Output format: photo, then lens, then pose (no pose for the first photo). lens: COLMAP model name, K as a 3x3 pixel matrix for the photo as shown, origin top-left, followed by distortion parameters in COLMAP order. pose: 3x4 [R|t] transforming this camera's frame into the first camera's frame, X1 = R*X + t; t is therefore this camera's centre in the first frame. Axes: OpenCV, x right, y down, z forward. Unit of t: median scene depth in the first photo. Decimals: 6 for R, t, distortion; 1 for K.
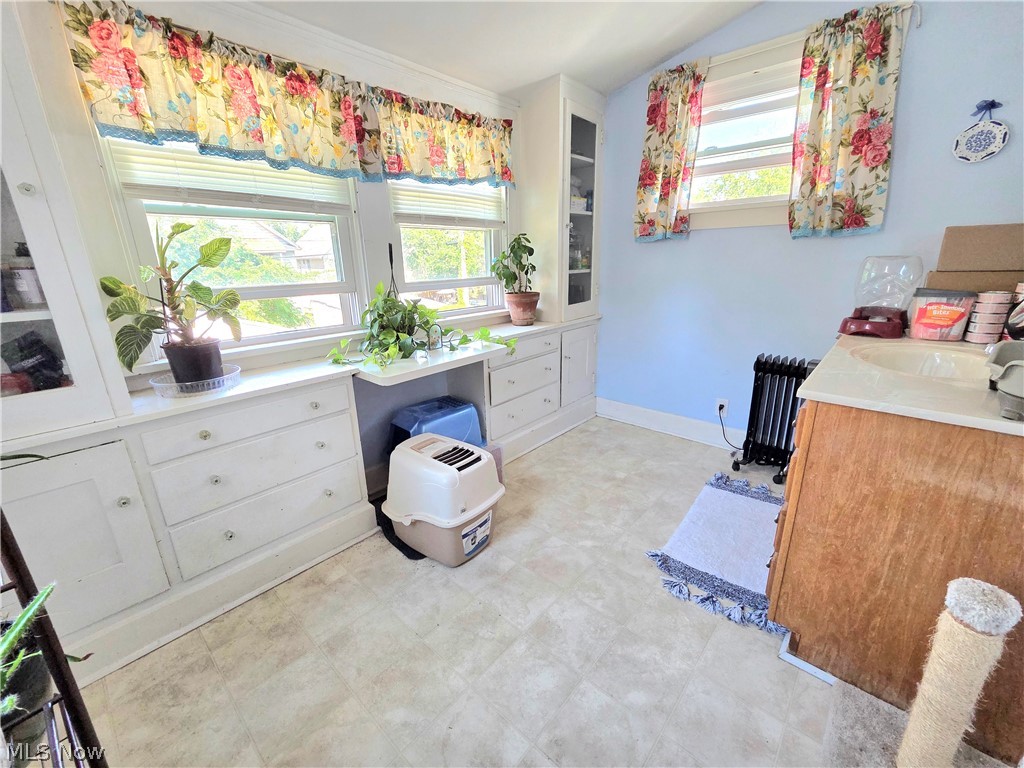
lens RADIAL K [[419.6, 0, 512.0], [0, 419.6, 384.0], [0, 0, 1]] dist [-0.002015, 0.000079]
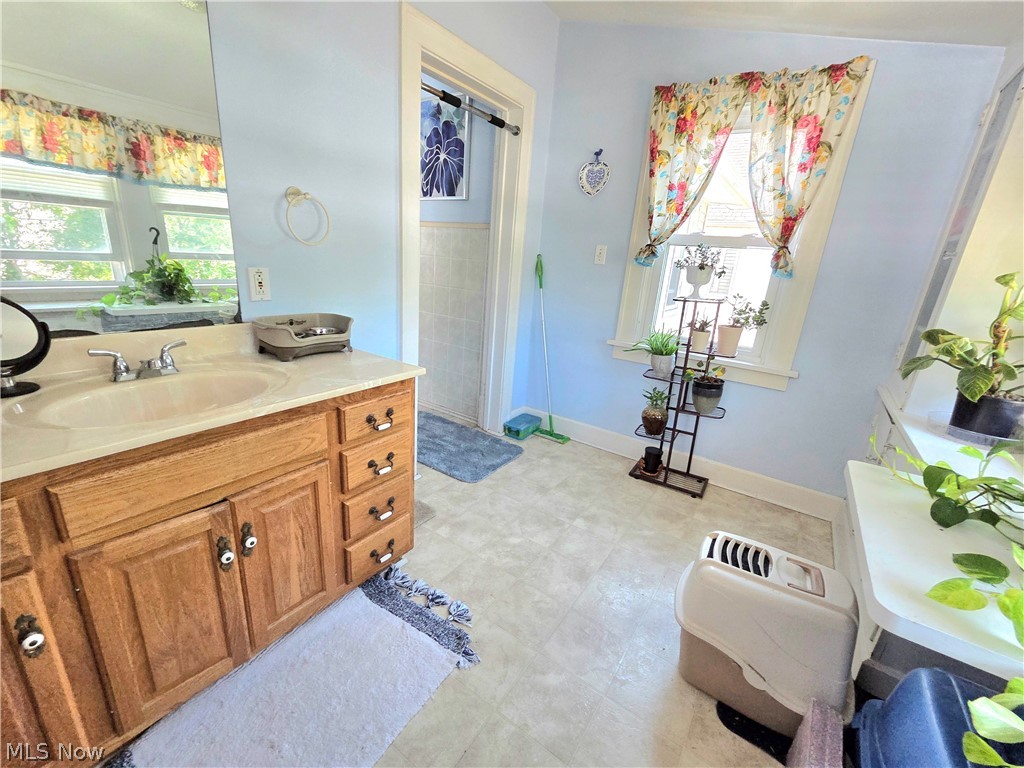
lens RADIAL K [[419.6, 0, 512.0], [0, 419.6, 384.0], [0, 0, 1]] dist [-0.002015, 0.000079]
pose [[-0.989668, -0.009451, -0.143065, 0.430146], [-0.088429, 0.825676, 0.557170, -0.523060], [0.112860, 0.564065, -0.817981, 1.559066]]
